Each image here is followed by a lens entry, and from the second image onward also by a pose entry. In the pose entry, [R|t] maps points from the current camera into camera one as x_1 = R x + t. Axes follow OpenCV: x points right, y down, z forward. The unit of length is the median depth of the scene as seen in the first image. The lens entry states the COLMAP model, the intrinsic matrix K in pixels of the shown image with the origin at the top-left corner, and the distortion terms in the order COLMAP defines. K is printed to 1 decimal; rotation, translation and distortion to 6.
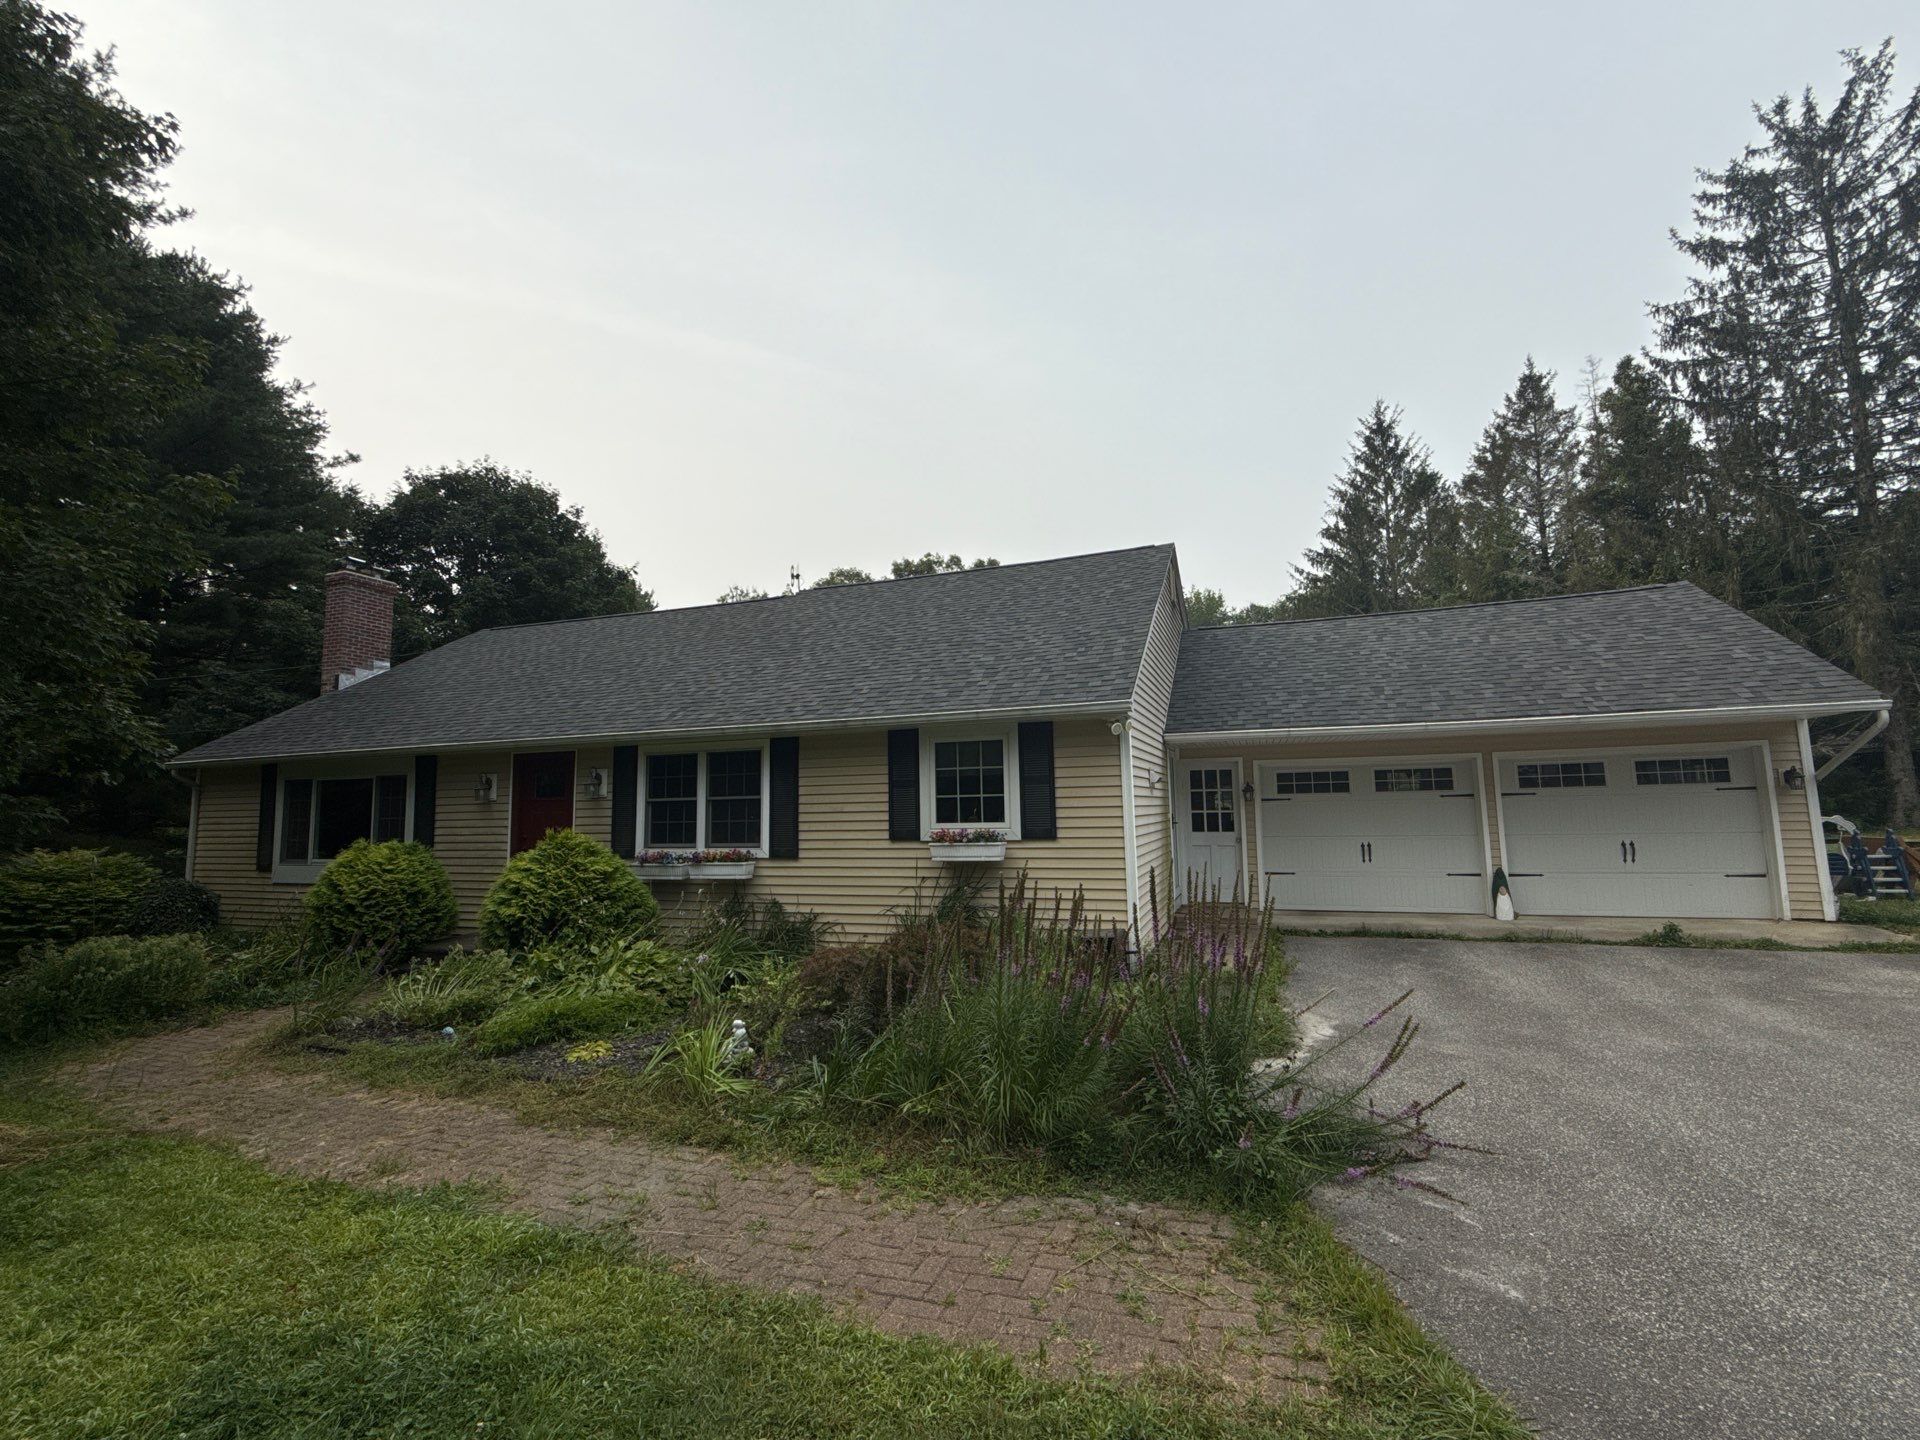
lens RADIAL K [[825.6, 0, 960.3], [0, 825.6, 718.2], [0, 0, 1]] dist [-0.008215, 0.000612]
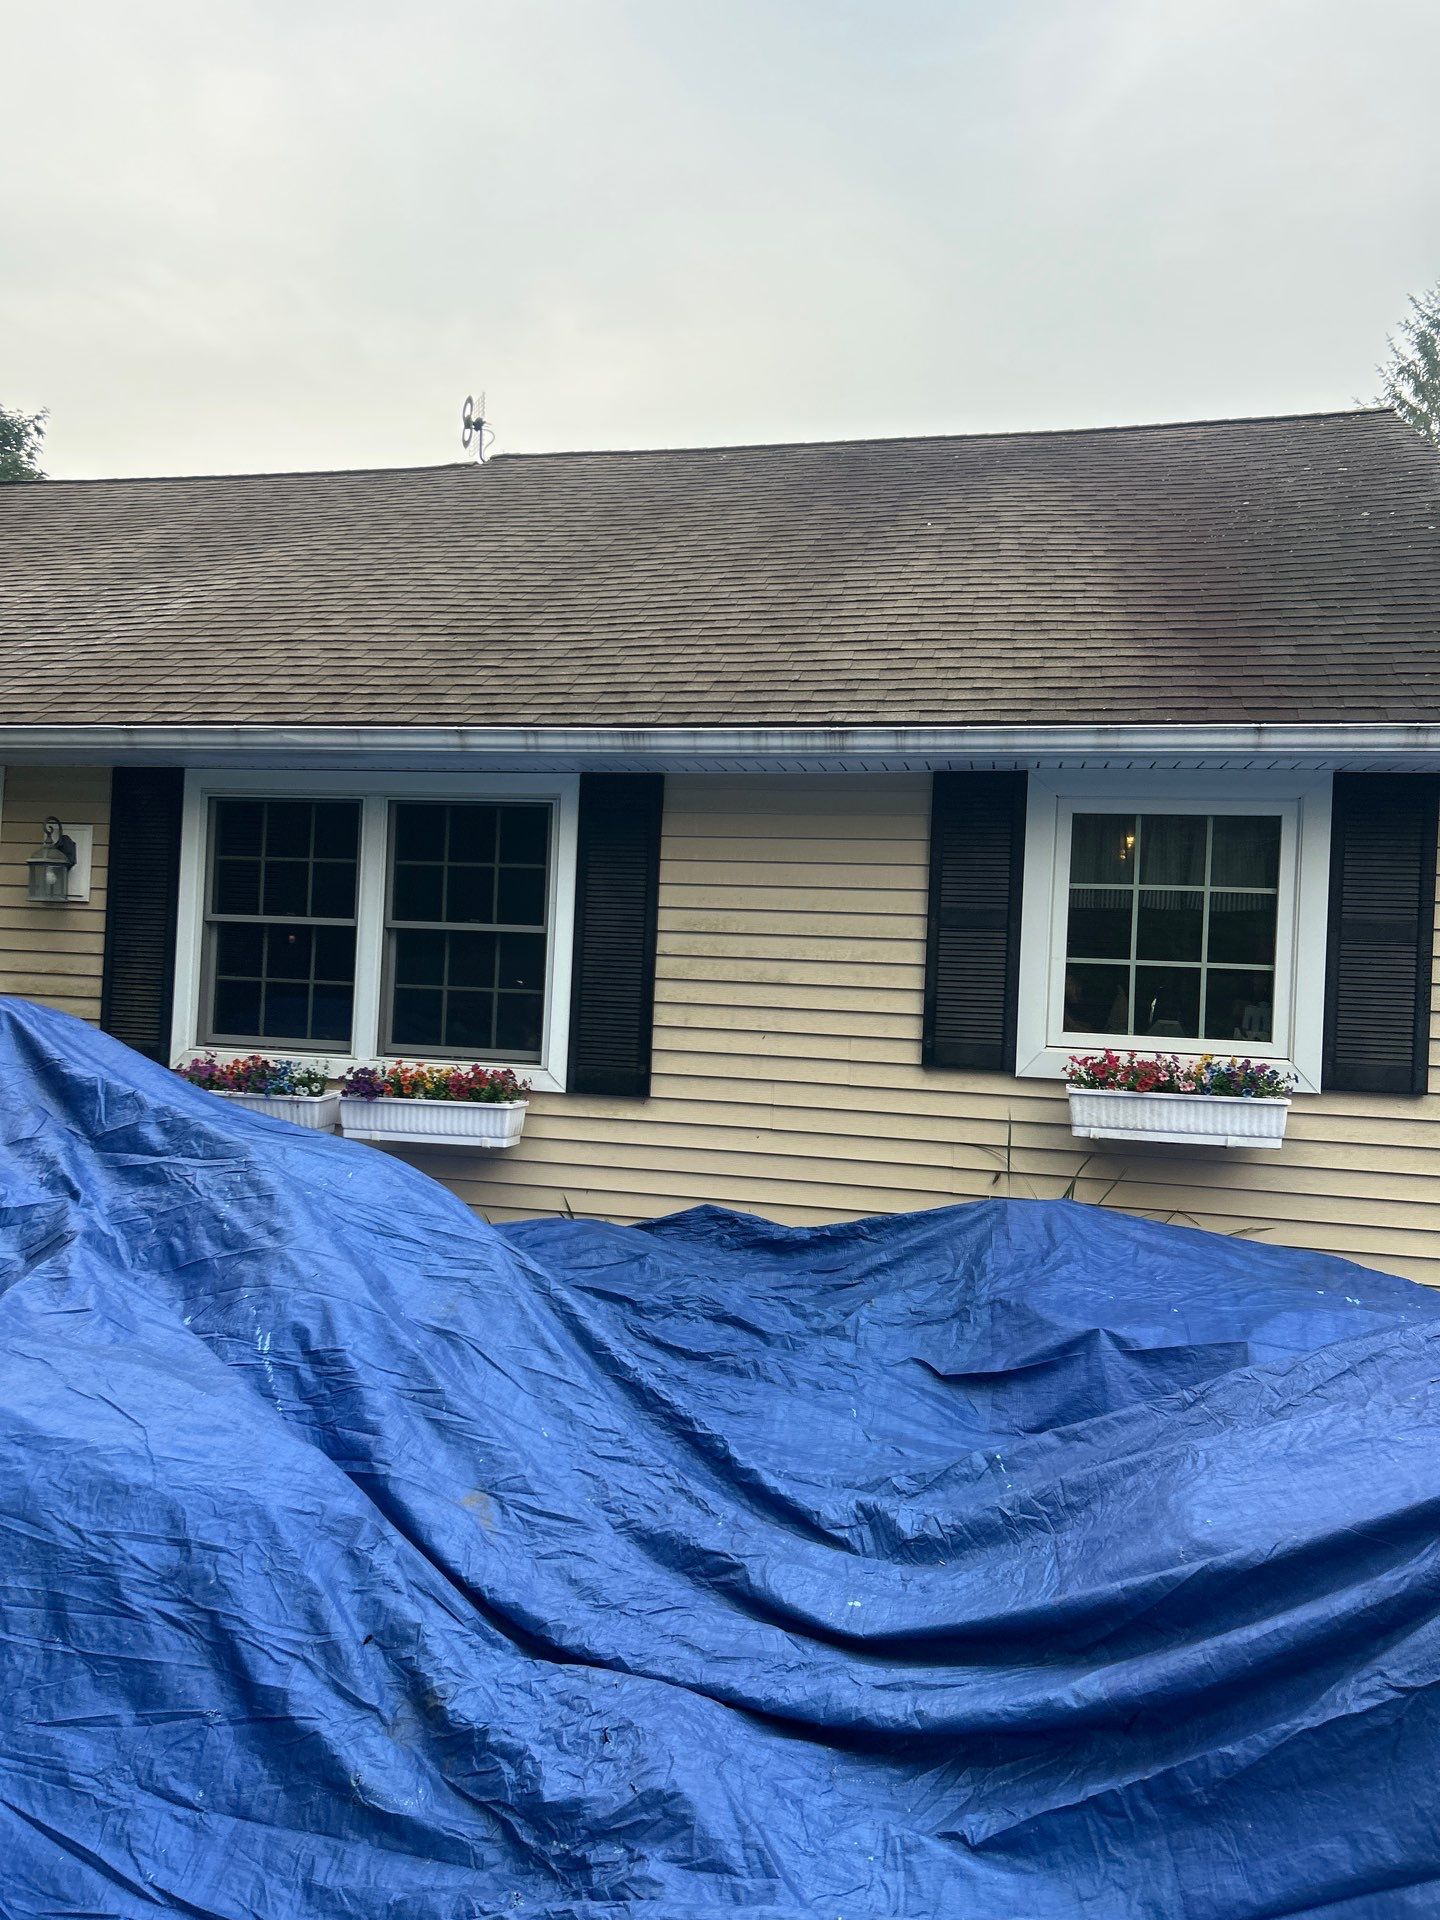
lens RADIAL K [[1450.4, 0, 720.0], [0, 1450.4, 960.0], [0, 0, 1]] dist [0.046917, -0.049653]
pose [[0.992036, 0.063778, 0.108615, -0.216509], [-0.074400, 0.992526, 0.096729, 0.037140], [-0.101634, -0.104039, 0.989367, 0.317855]]
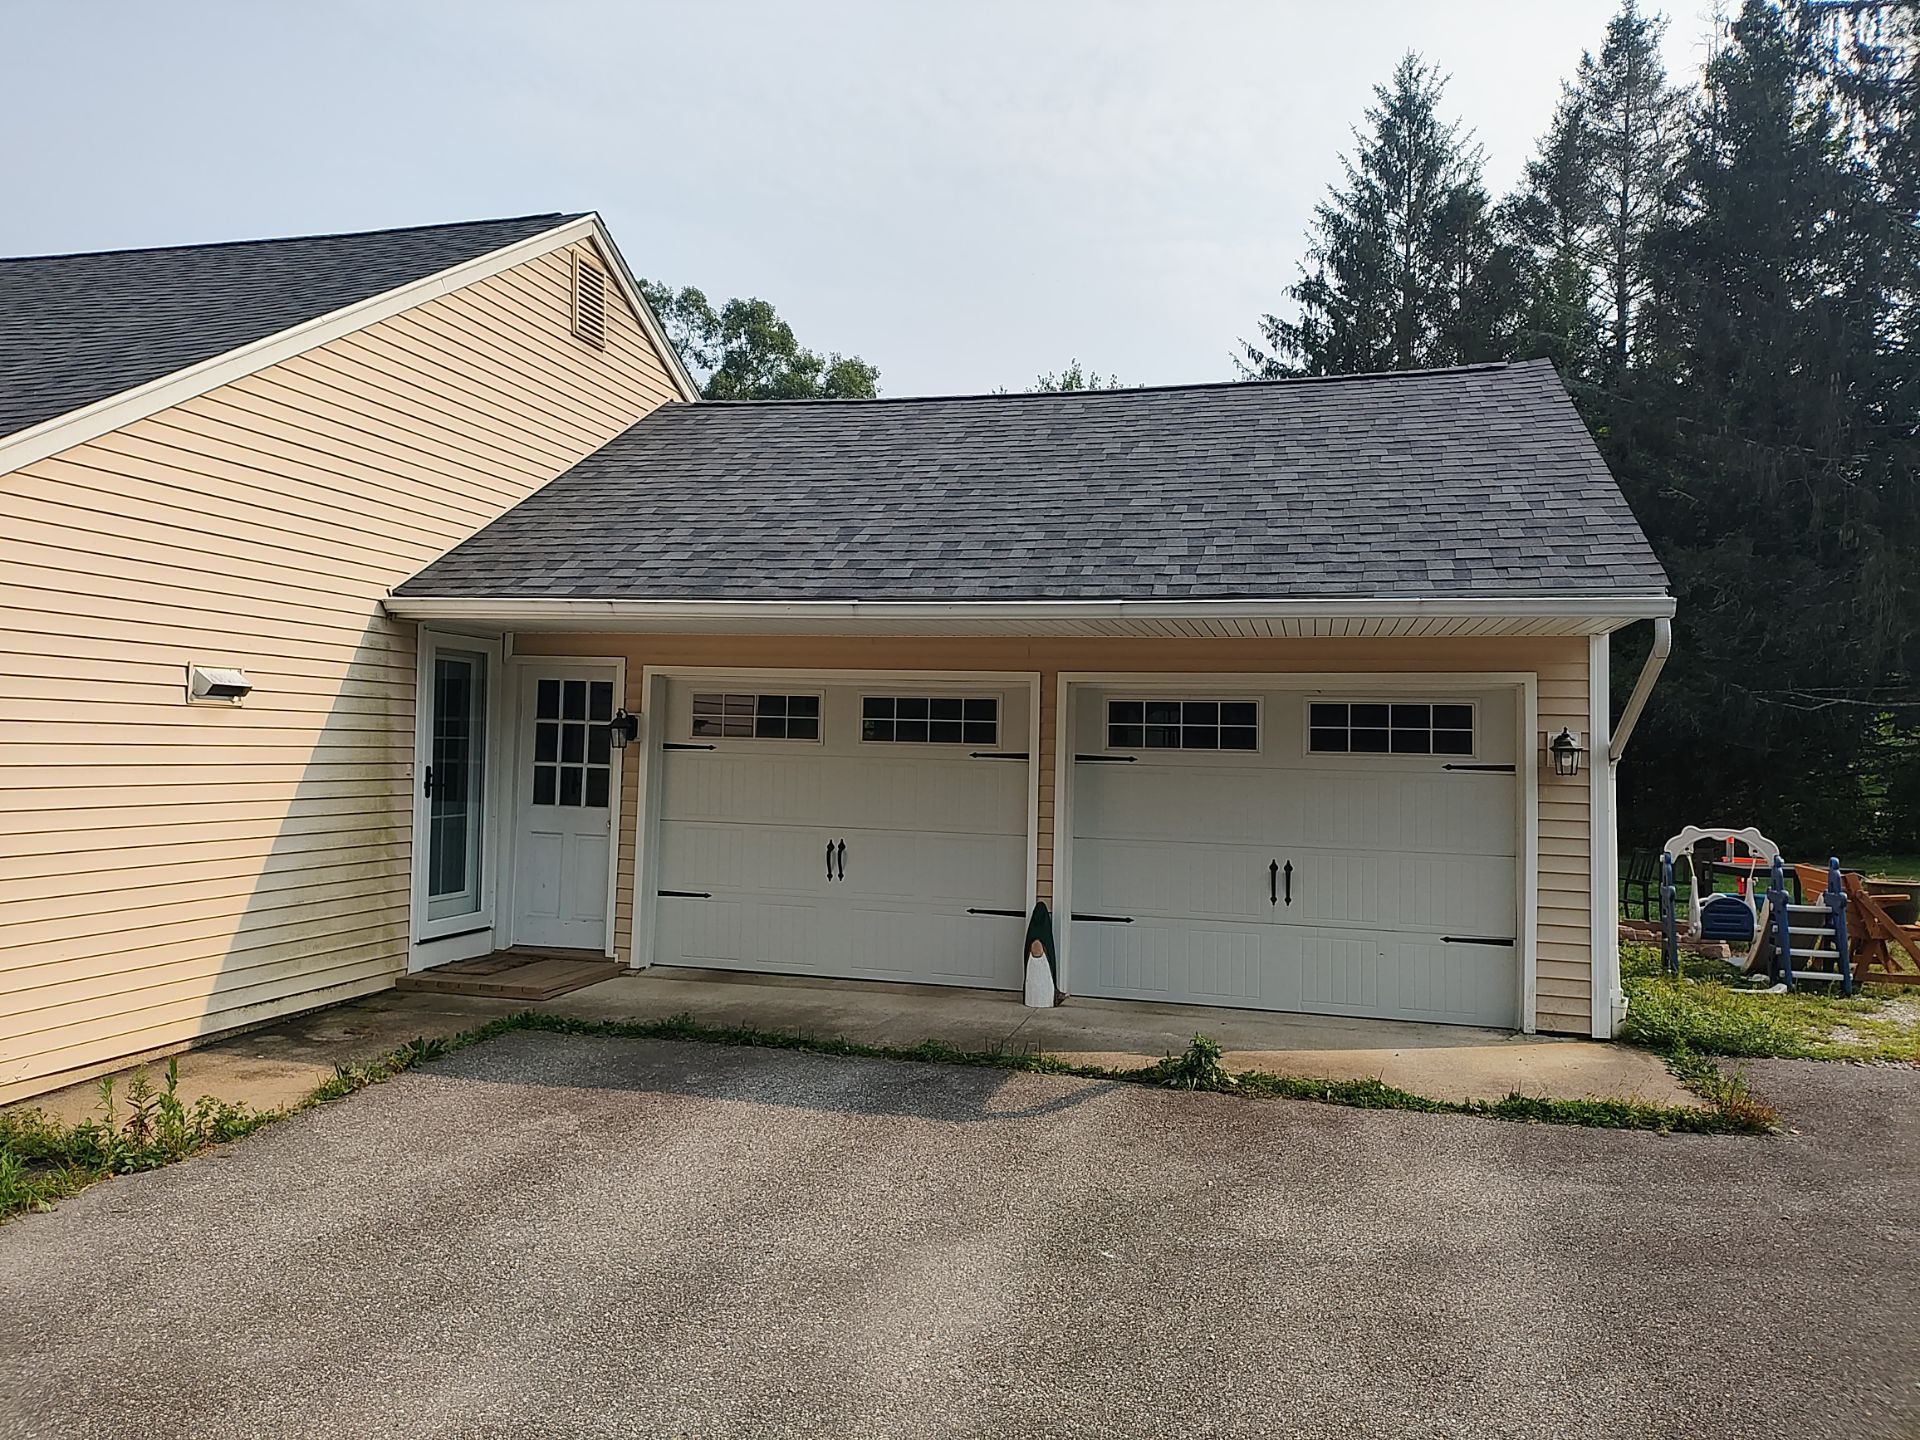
lens RADIAL K [[1415.0, 0, 968.0], [0, 1415.0, 674.2], [0, 0, 1]] dist [0.027395, -0.005025]
pose [[0.993716, 0.051365, 0.099447, 0.525746], [-0.056658, 0.997082, 0.051154, 0.002295], [-0.096530, -0.056468, 0.993727, 0.163078]]
